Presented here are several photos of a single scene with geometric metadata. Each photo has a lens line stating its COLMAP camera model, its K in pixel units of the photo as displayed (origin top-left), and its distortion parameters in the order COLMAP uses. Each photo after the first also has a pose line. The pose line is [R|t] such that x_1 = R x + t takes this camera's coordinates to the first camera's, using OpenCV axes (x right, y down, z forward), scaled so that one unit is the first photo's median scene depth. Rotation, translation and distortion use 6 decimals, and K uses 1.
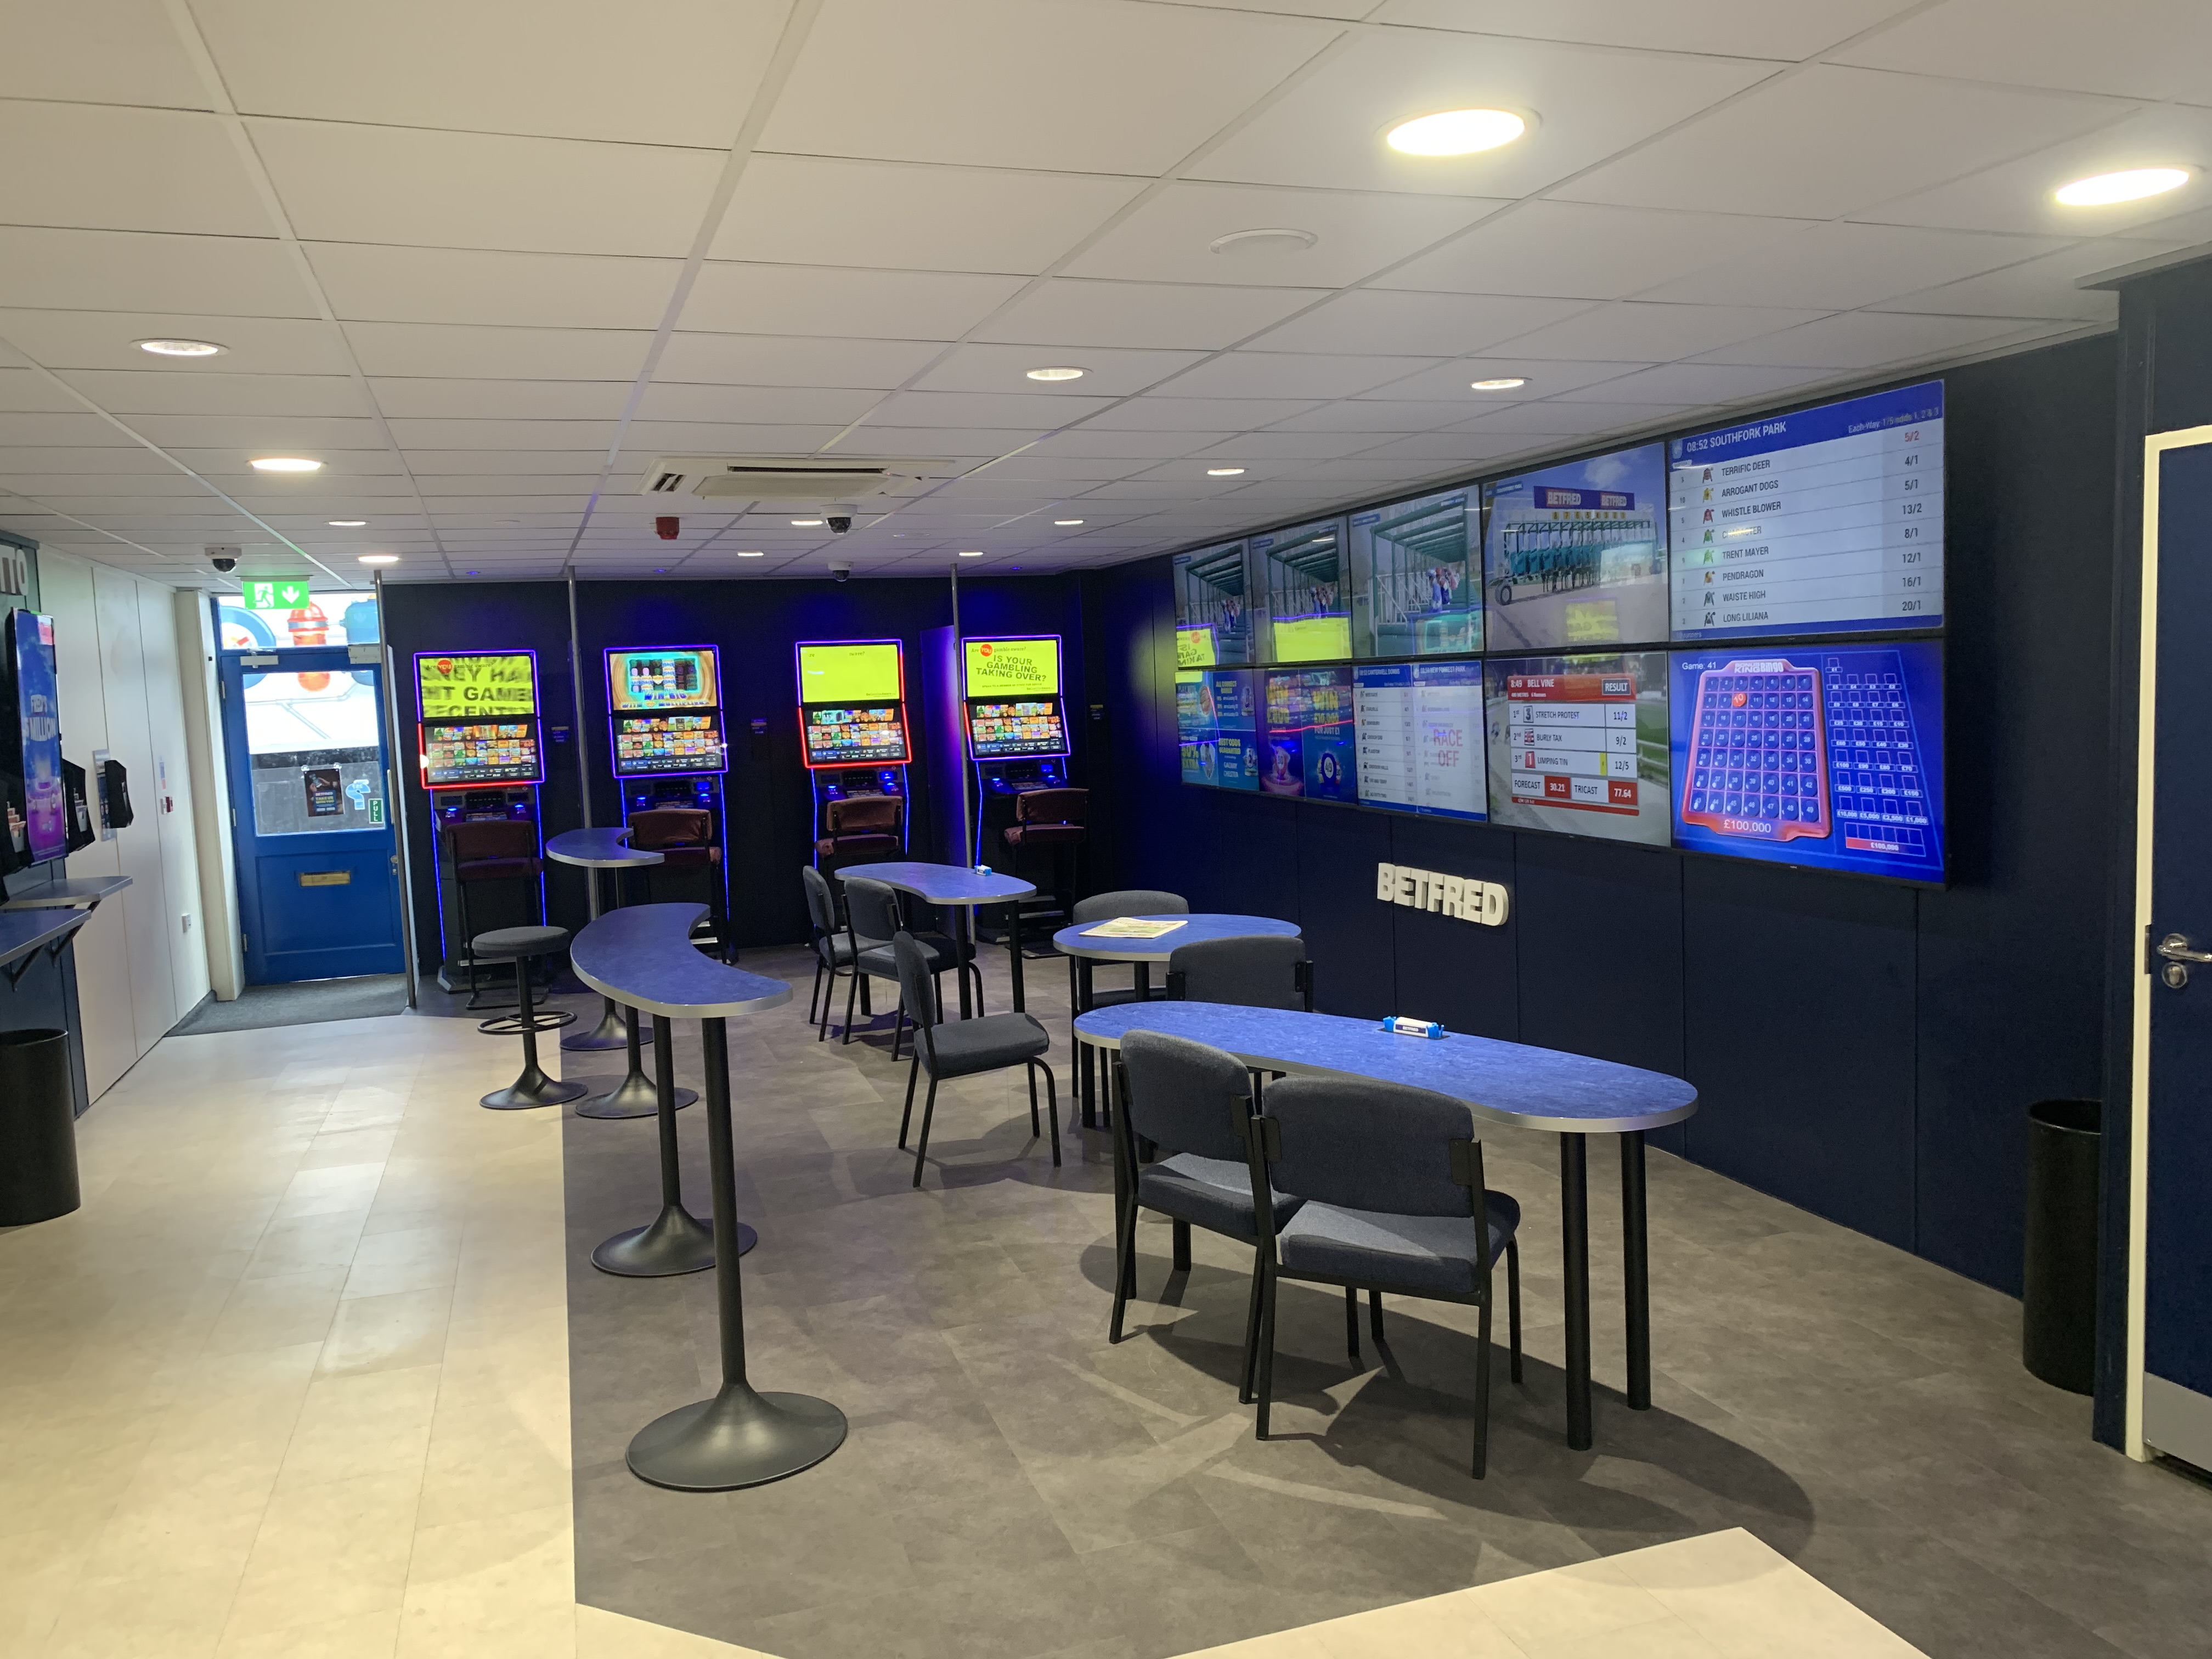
lens RADIAL K [[1624.5, 0, 1106.0], [0, 1624.5, 829.5], [0, 0, 1]] dist [-0.003547, -0.002570]
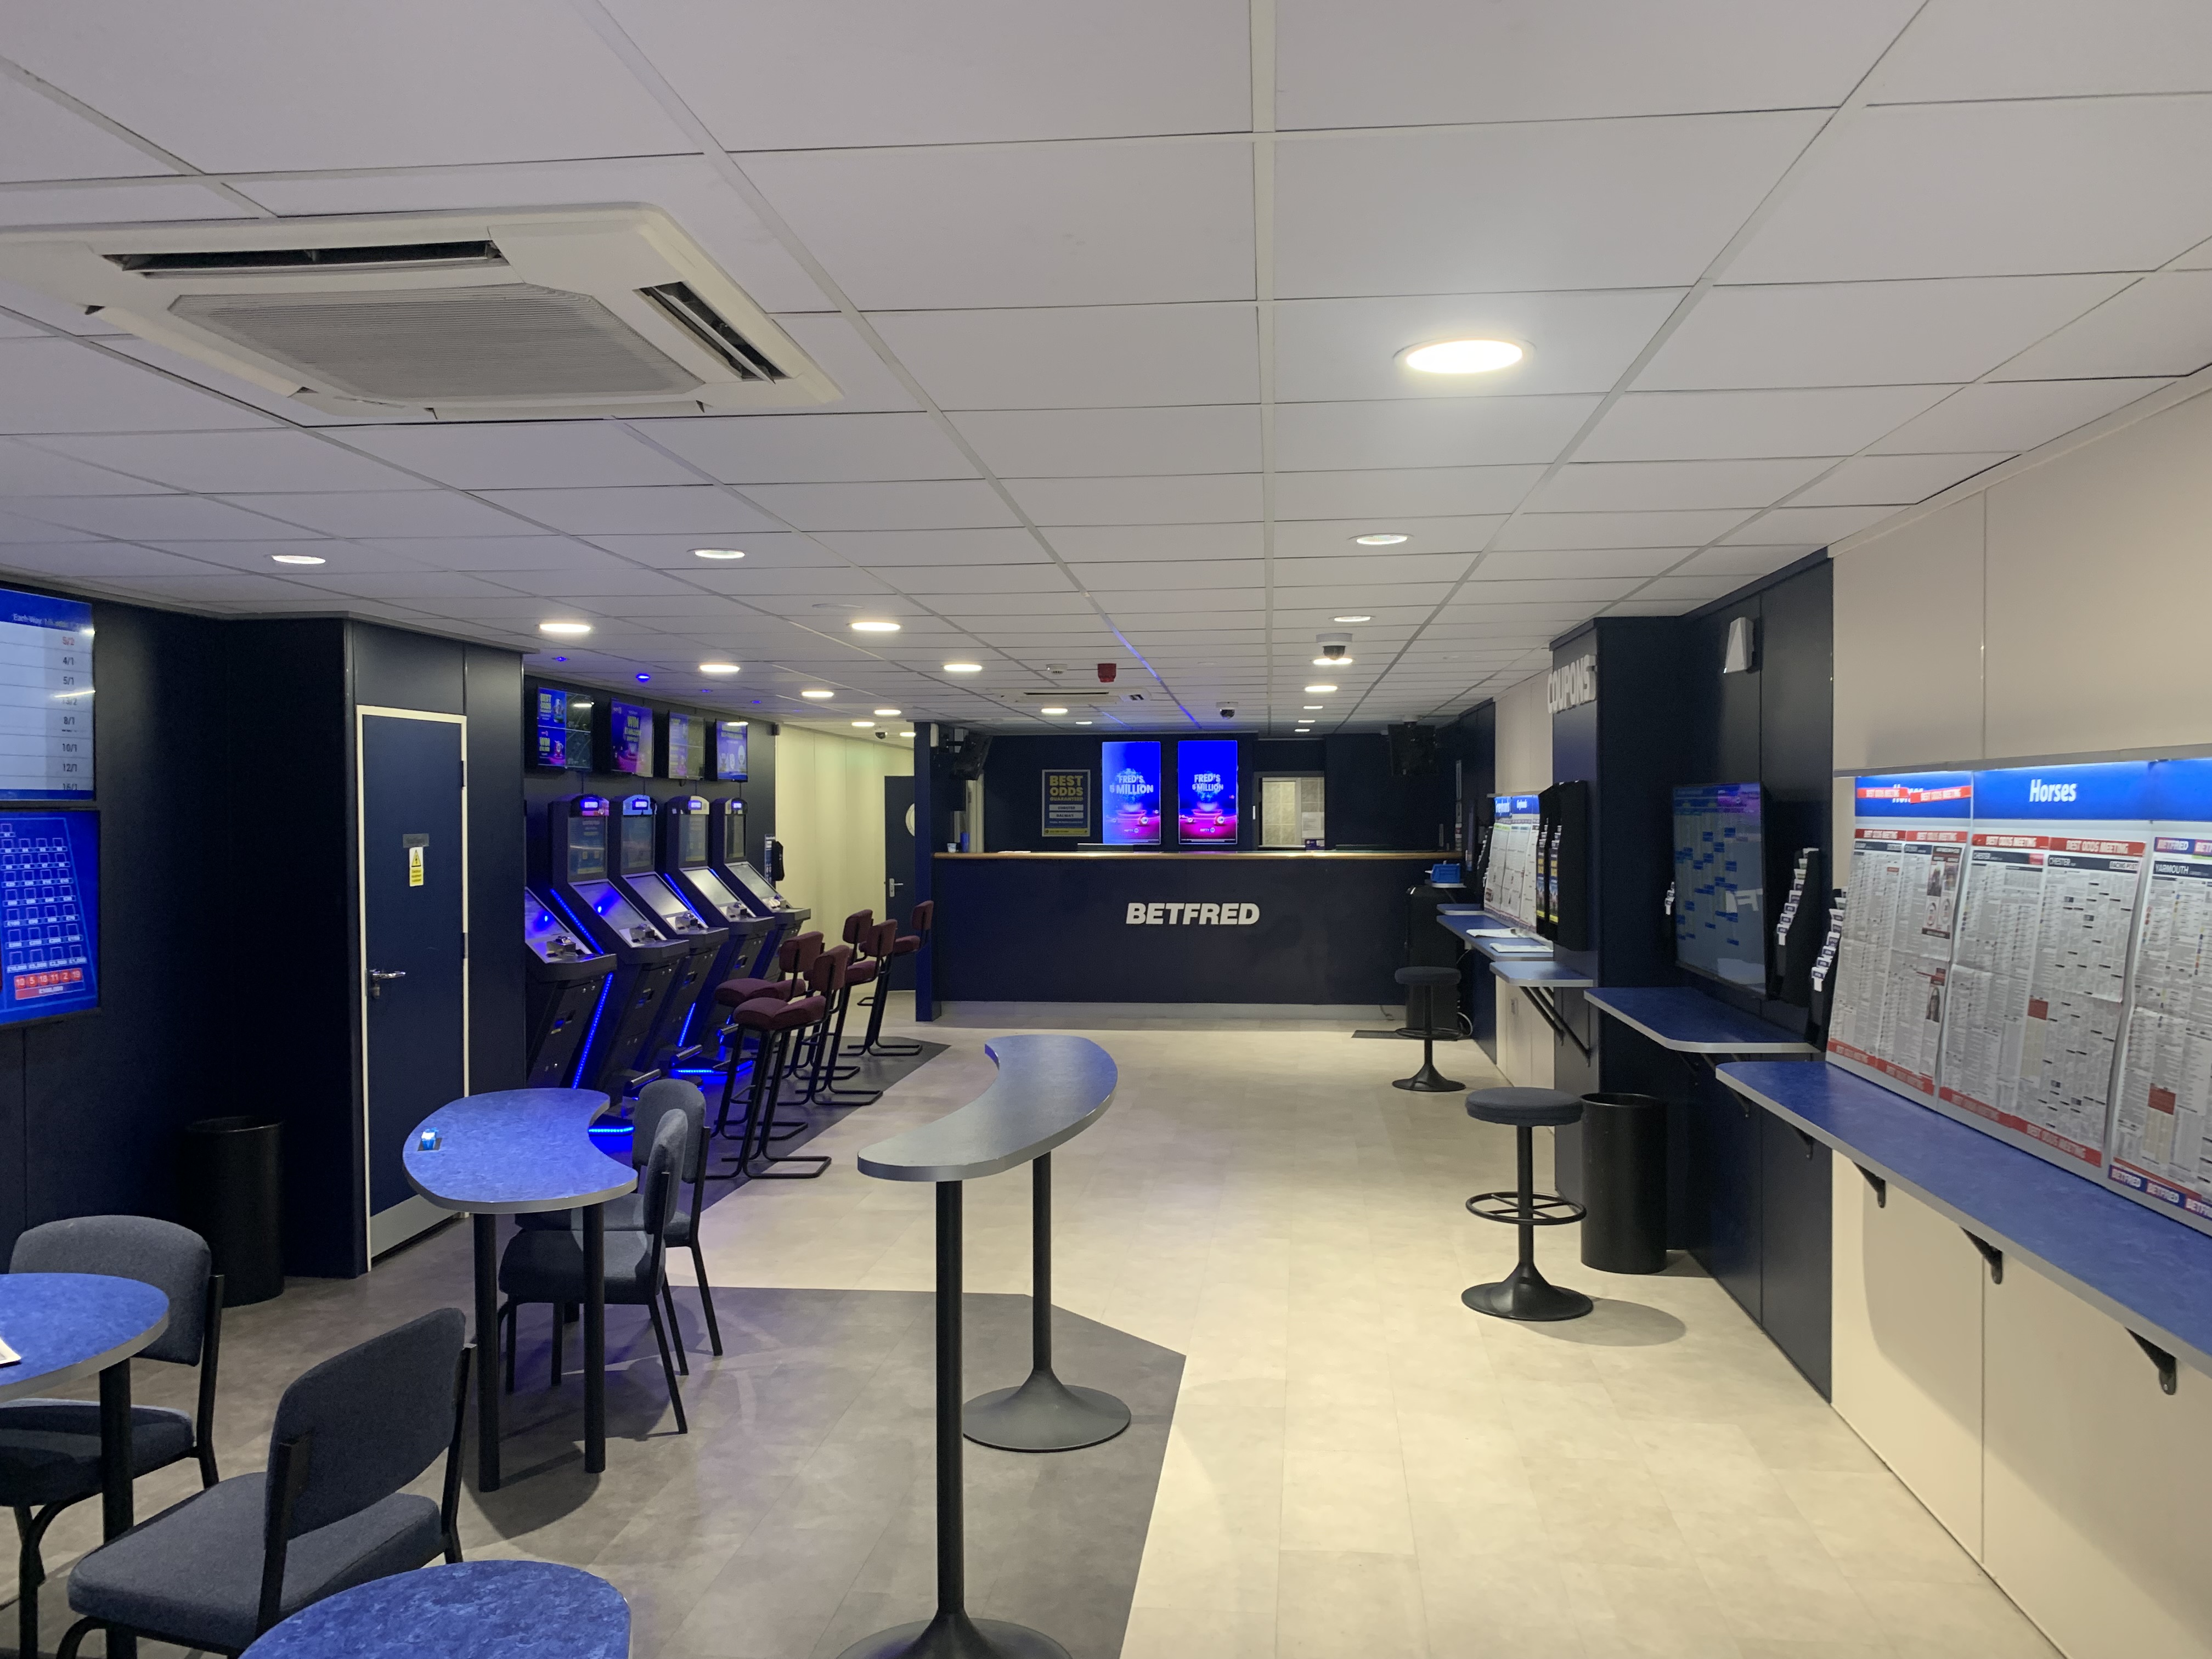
lens RADIAL K [[1624.5, 0, 1106.0], [0, 1624.5, 829.5], [0, 0, 1]] dist [-0.003547, -0.002570]
pose [[-0.899485, 0.035488, 0.435508, -0.699280], [0.079152, 0.993441, 0.082527, -0.139662], [-0.429722, 0.108704, -0.896394, 1.731970]]
